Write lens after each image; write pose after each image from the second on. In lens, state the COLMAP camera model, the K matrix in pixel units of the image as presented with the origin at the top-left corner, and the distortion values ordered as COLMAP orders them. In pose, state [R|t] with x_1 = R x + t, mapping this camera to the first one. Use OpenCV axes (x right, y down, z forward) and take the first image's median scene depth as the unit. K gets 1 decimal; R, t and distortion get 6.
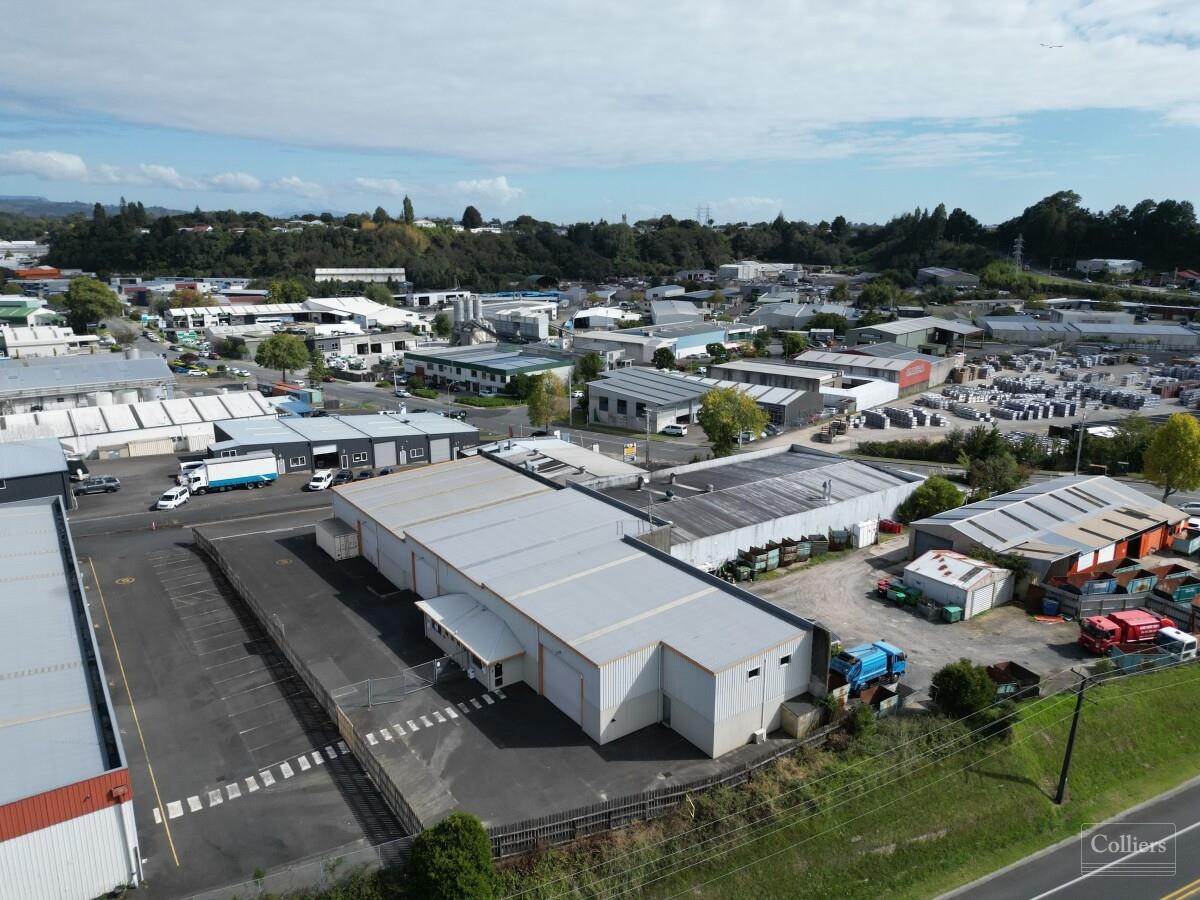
lens RADIAL K [[838.4, 0, 607.3], [0, 838.4, 440.0], [0, 0, 1]] dist [0.060916, -0.055502]
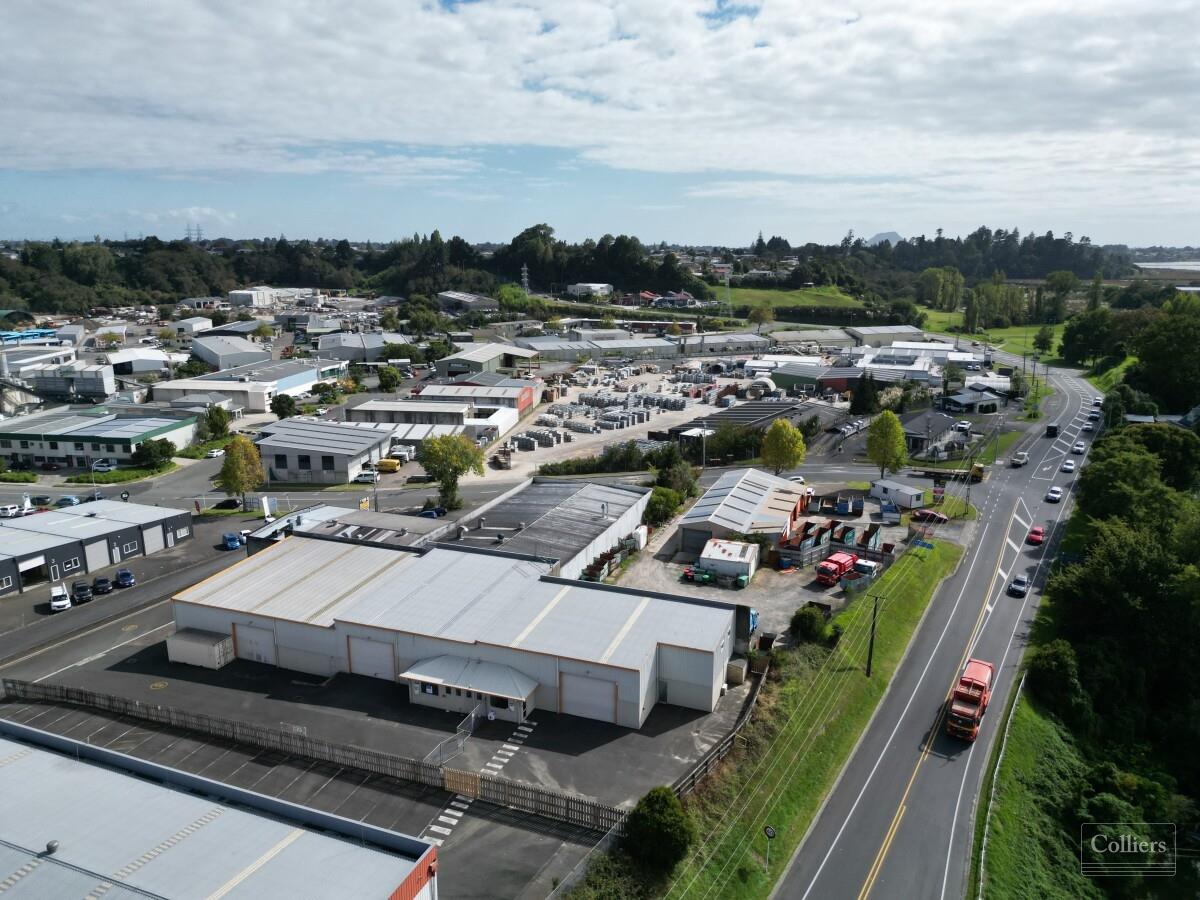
lens RADIAL K [[838.4, 0, 599.7], [0, 838.4, 455.4], [0, 0, 1]] dist [0.060916, -0.055502]
pose [[0.830568, -0.133942, 0.540570, -0.227717], [0.133258, 0.990249, 0.040618, -0.041008], [-0.540739, 0.038300, 0.840318, -0.032917]]
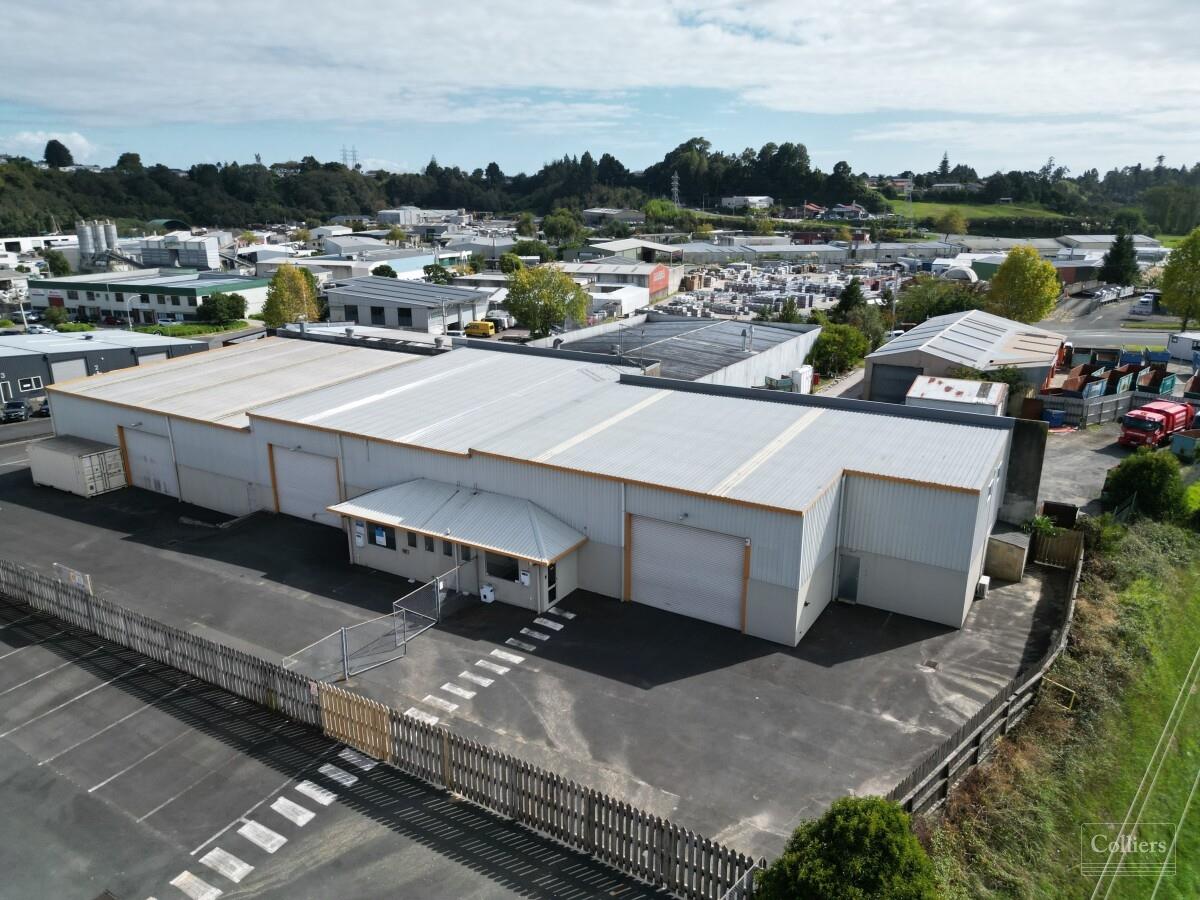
lens RADIAL K [[838.4, 0, 600.1], [0, 838.4, 446.4], [0, 0, 1]] dist [0.060916, -0.055502]
pose [[0.916966, -0.115190, 0.381973, -0.109222], [0.097631, 0.993091, 0.065108, 0.052684], [-0.386834, -0.022410, 0.921877, 0.158697]]
